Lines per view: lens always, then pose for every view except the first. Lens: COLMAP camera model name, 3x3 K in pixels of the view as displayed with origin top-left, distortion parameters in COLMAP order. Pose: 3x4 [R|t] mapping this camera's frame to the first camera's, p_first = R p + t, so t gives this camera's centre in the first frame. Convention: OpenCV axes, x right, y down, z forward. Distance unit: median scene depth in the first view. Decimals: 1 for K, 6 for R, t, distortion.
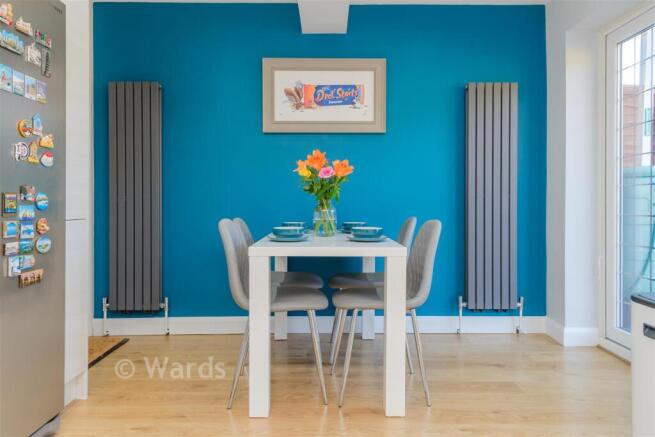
lens RADIAL K [[497.2, 0, 329.1], [0, 497.2, 196.1], [0, 0, 1]] dist [0.089119, -0.000464]
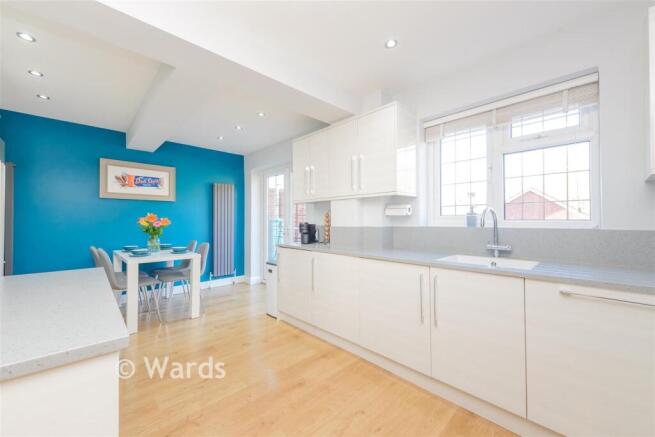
lens RADIAL K [[257.1, 0, 327.7], [0, 257.1, 216.7], [0, 0, 1]] dist [0.002379, -0.000058]
pose [[0.730002, 0.011047, 0.683356, -0.170078], [0.001816, 0.999834, -0.018103, -0.040474], [-0.683443, 0.014456, 0.729861, -0.273034]]
